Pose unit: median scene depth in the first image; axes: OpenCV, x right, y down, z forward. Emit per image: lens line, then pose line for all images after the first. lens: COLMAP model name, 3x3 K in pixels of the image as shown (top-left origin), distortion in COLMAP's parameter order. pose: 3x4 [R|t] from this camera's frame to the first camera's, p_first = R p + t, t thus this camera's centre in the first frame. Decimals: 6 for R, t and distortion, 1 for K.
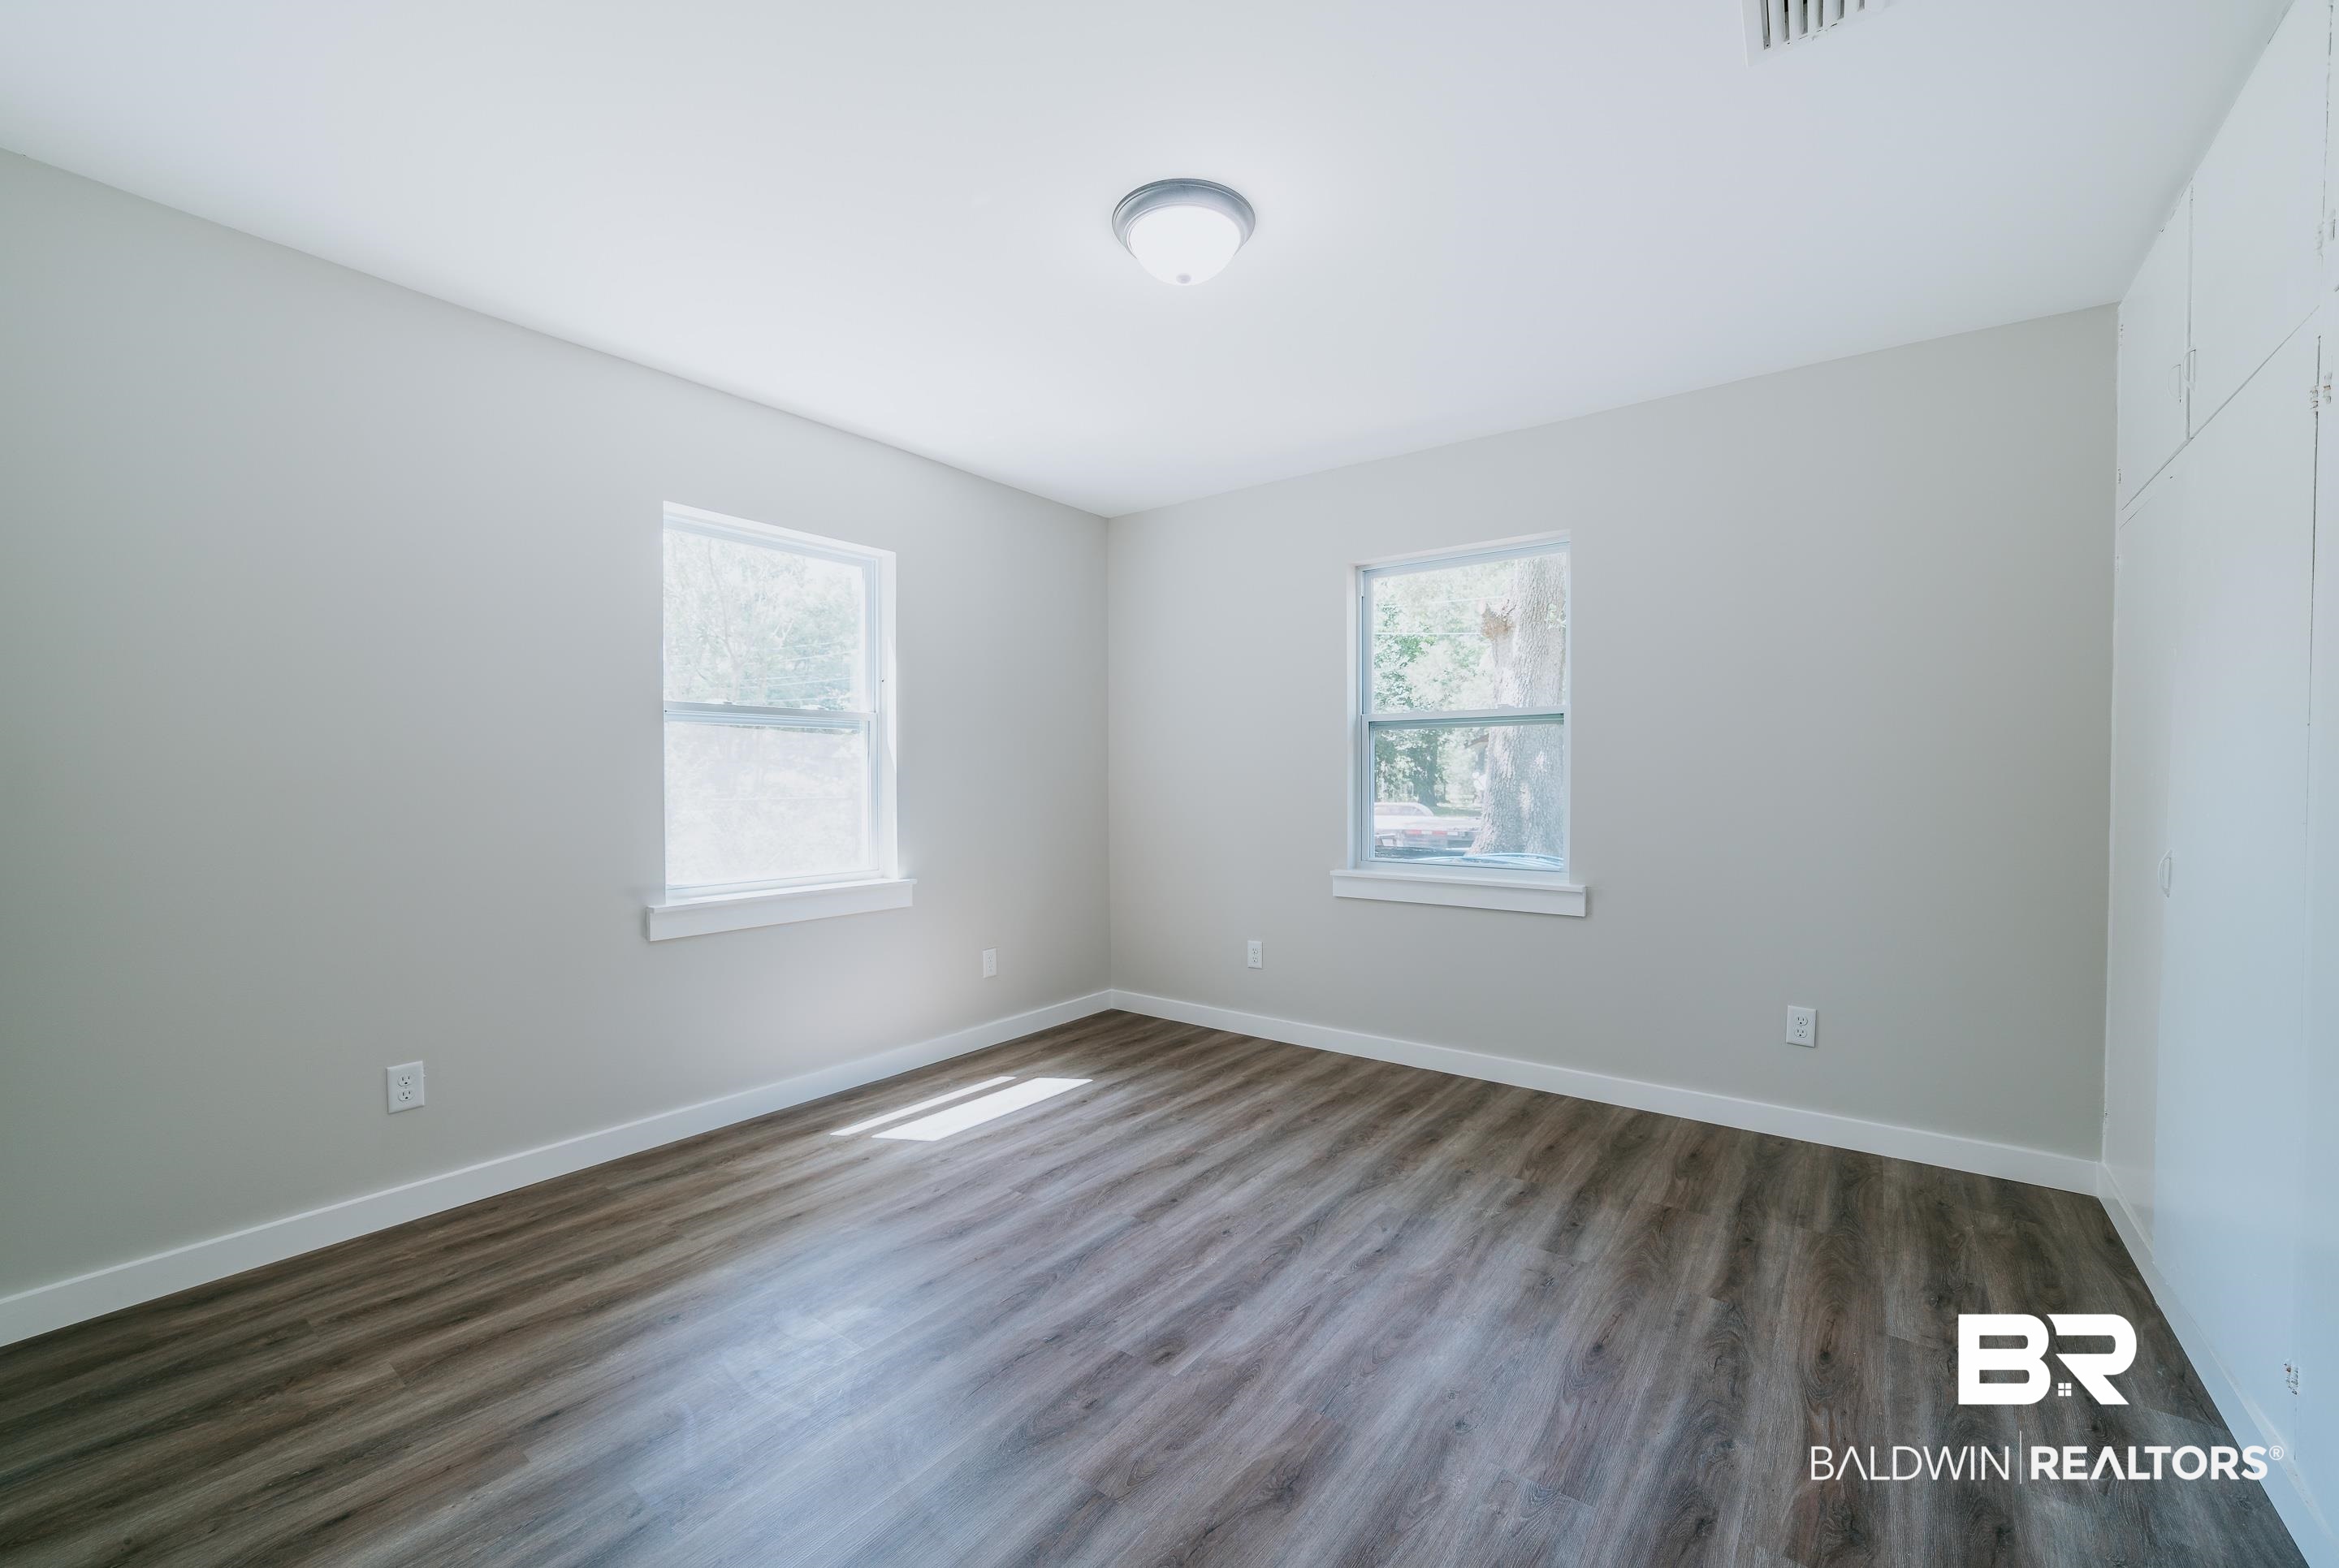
lens RADIAL K [[934.5, 0, 1169.0], [0, 934.5, 796.3], [0, 0, 1]] dist [-0.020634, 0.007657]
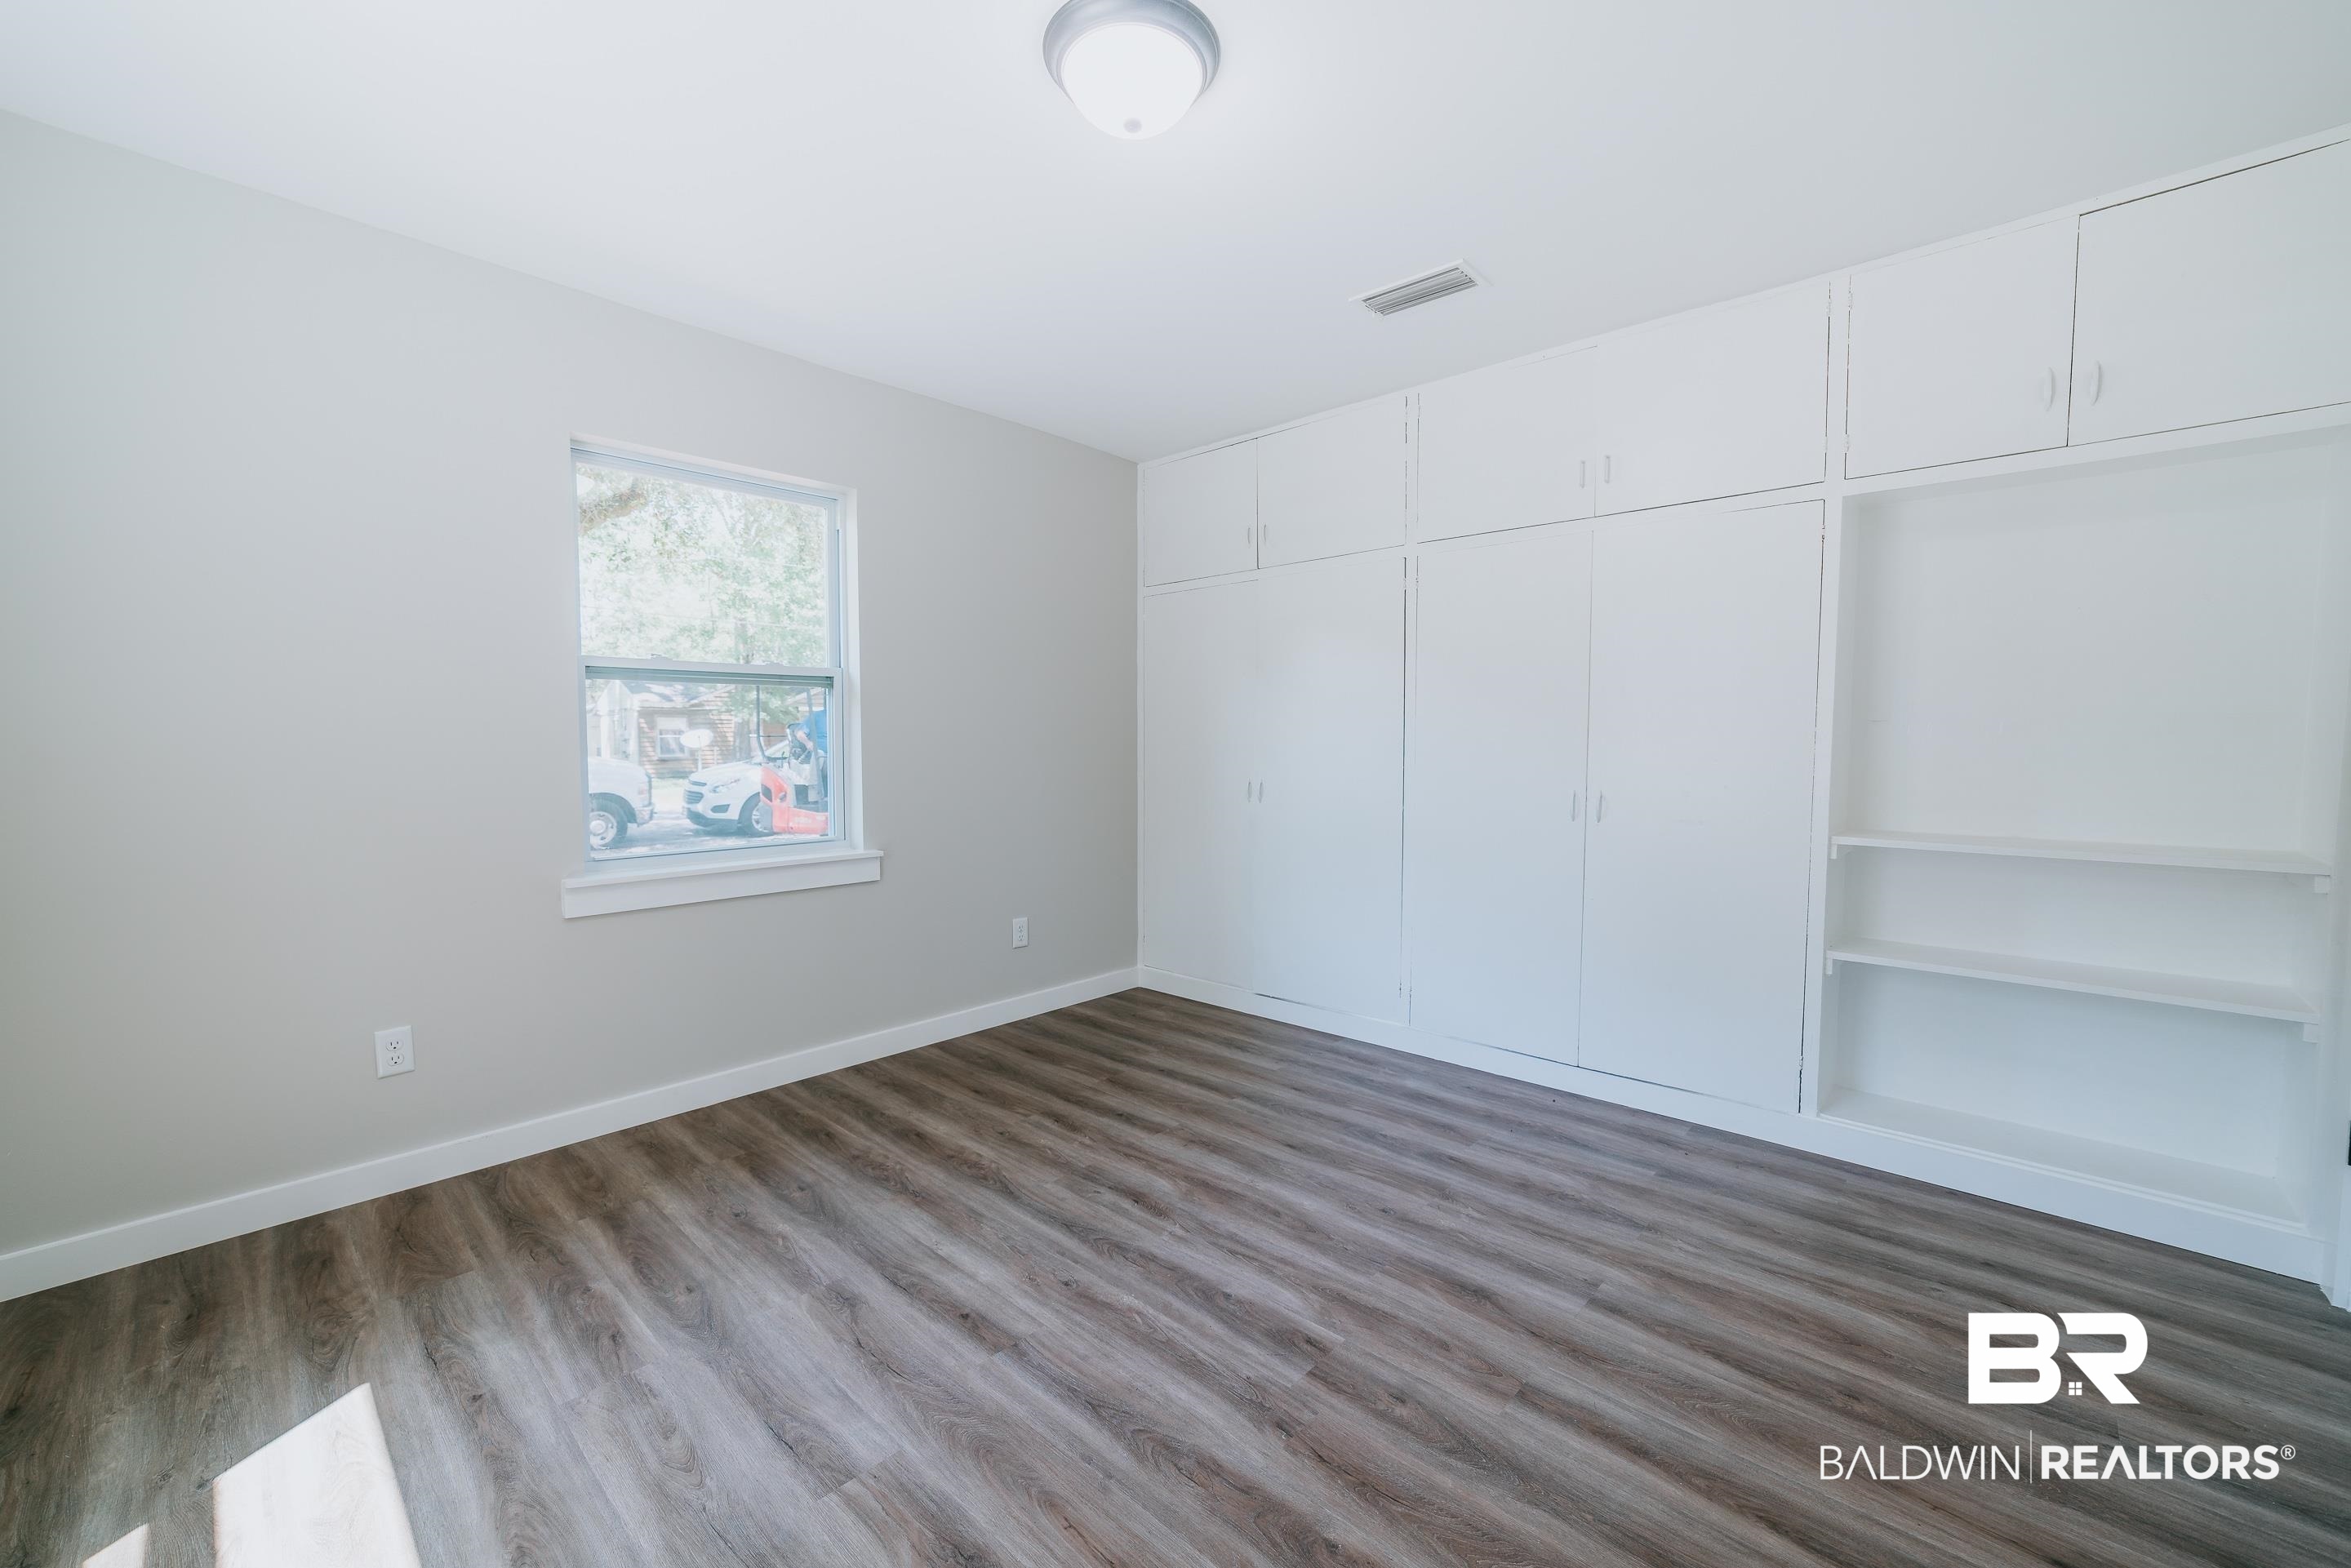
lens RADIAL K [[939.3, 0, 1163.5], [0, 939.3, 782.9], [0, 0, 1]] dist [-0.020634, 0.007657]
pose [[0.104056, -0.046073, 0.993504, -0.704609], [0.024452, 0.998743, 0.043755, -0.017877], [-0.994271, 0.019741, 0.105052, 0.767593]]
